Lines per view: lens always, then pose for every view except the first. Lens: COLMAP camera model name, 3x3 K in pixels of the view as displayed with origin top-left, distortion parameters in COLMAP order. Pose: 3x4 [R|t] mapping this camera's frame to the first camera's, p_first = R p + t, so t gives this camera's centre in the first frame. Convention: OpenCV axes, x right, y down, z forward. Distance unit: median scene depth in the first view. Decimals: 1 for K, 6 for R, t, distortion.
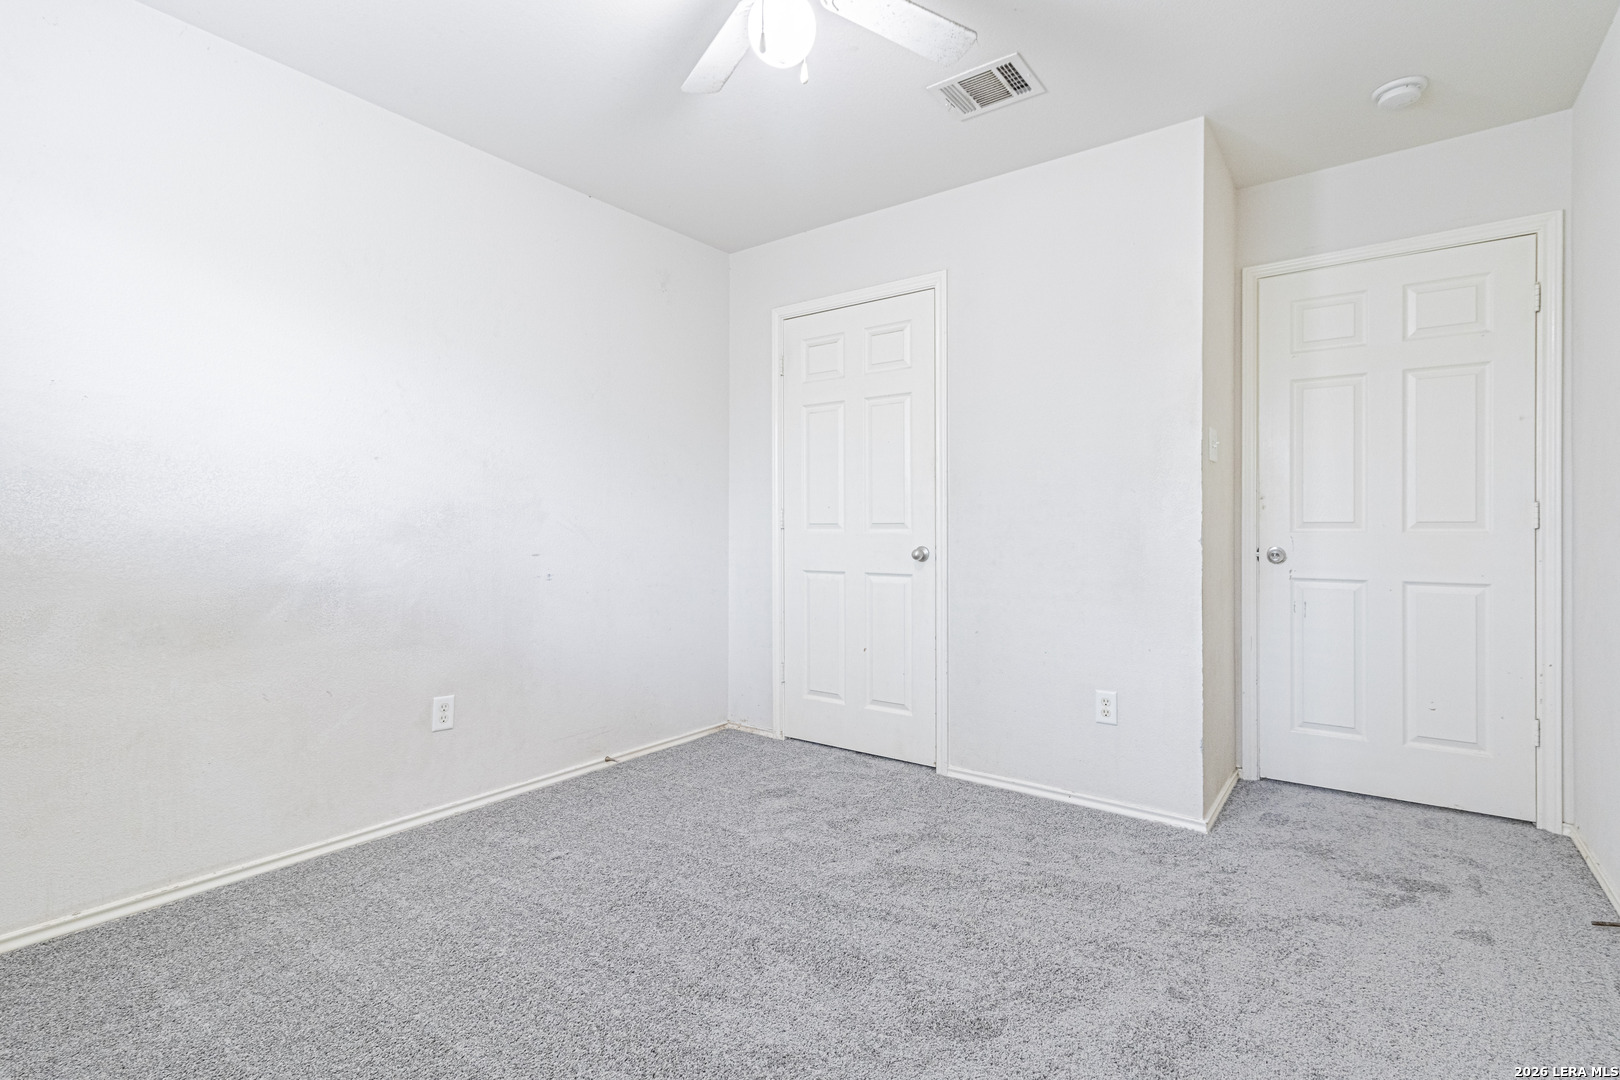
lens RADIAL K [[755.0, 0, 820.2], [0, 755.0, 534.4], [0, 0, 1]] dist [0.005833, 0.000252]
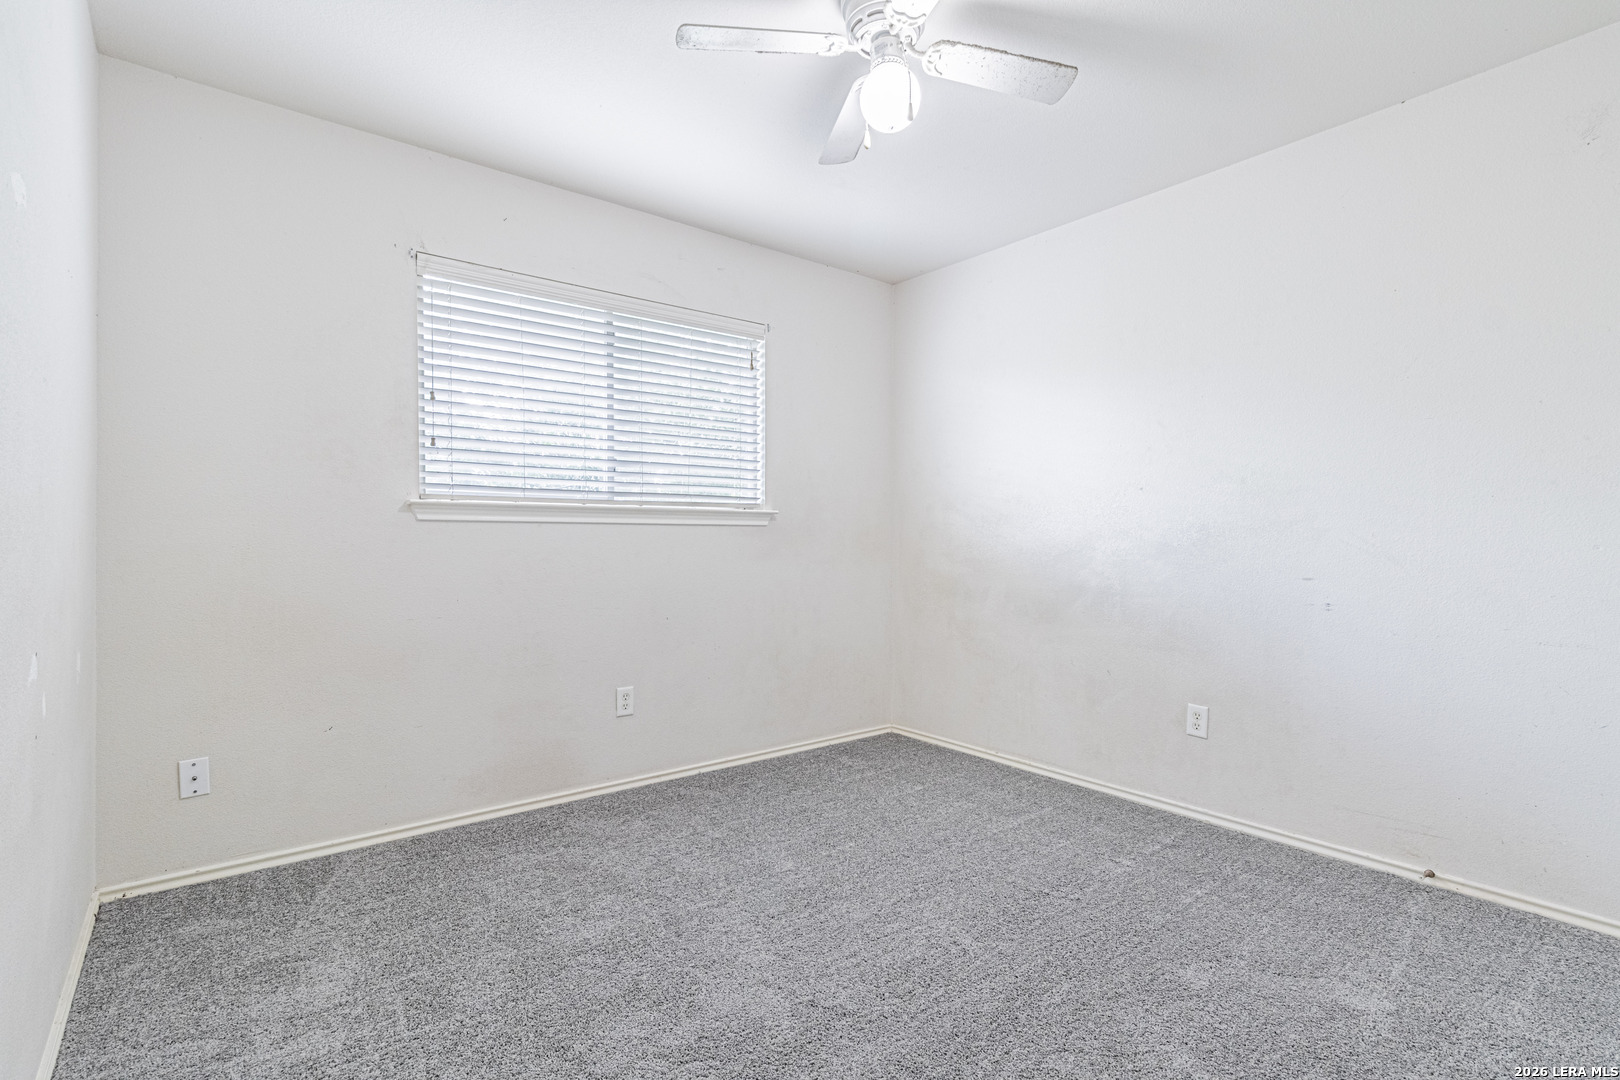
lens RADIAL K [[755.0, 0, 820.2], [0, 755.0, 534.4], [0, 0, 1]] dist [0.005833, 0.000252]
pose [[-0.251342, -0.002591, -0.967895, 0.678316], [0.000334, 0.999996, -0.002763, -0.023832], [0.967898, -0.001018, -0.251340, 0.767442]]
